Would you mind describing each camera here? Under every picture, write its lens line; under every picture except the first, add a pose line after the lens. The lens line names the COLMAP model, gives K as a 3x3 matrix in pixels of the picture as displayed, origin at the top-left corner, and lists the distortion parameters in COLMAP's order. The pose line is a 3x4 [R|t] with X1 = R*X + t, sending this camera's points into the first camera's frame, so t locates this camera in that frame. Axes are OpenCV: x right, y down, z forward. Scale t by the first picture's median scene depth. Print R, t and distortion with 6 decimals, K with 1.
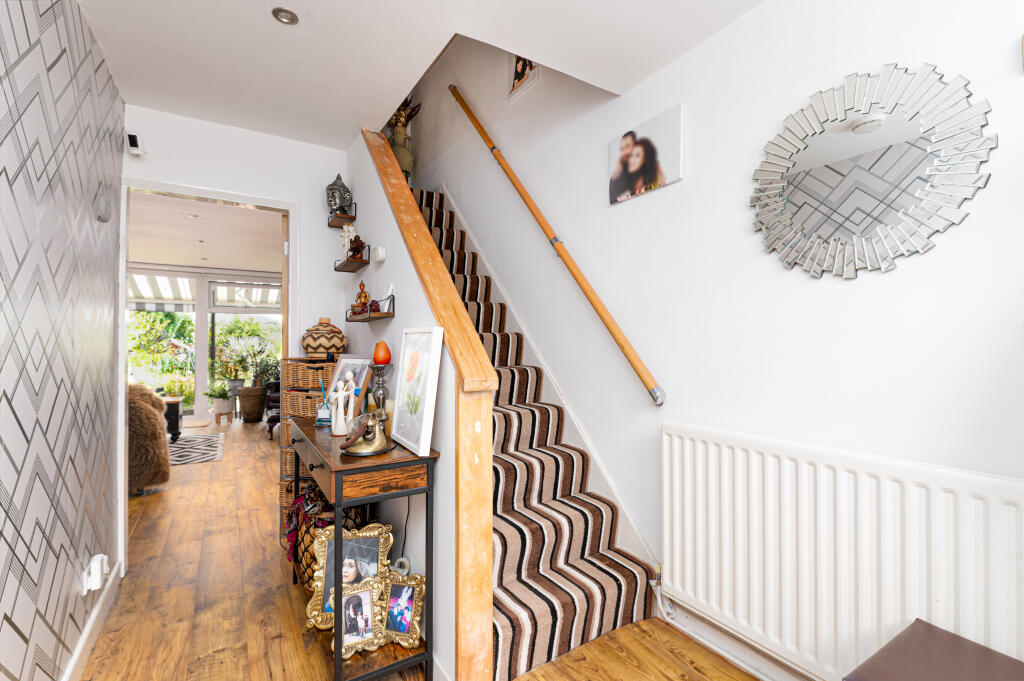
lens RADIAL K [[453.2, 0, 509.3], [0, 453.2, 340.0], [0, 0, 1]] dist [0.000097, -0.000445]
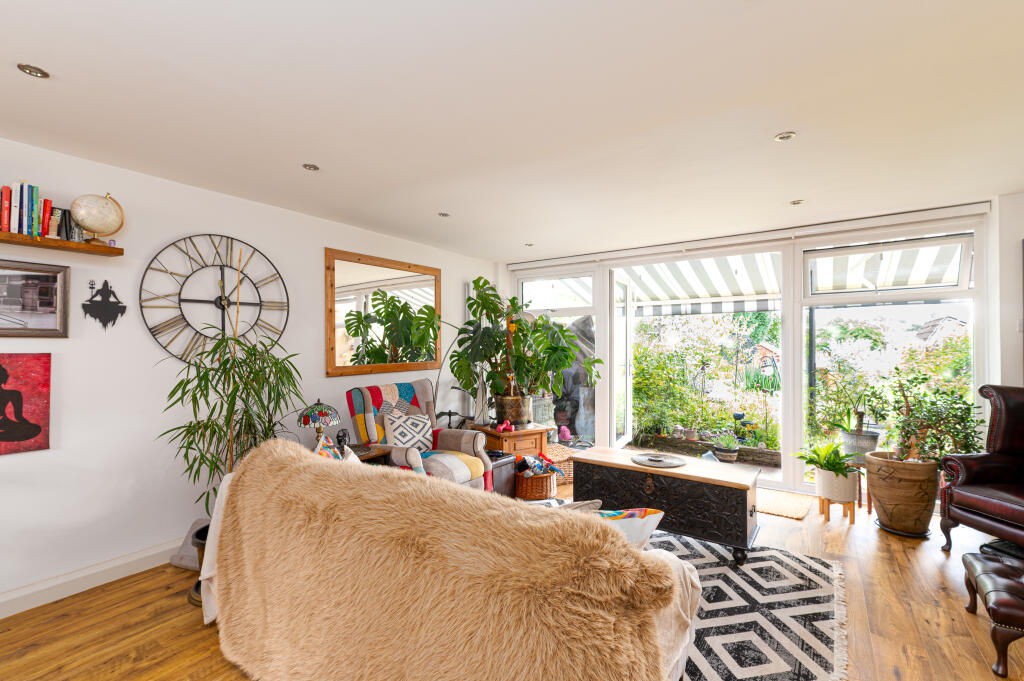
lens RADIAL K [[453.2, 0, 509.3], [0, 453.2, 340.0], [0, 0, 1]] dist [0.000097, -0.000445]
pose [[0.403385, -0.007005, -0.915004, -0.291647], [0.008656, 0.999955, -0.003839, -0.017971], [0.914990, -0.006372, 0.403427, 0.429862]]
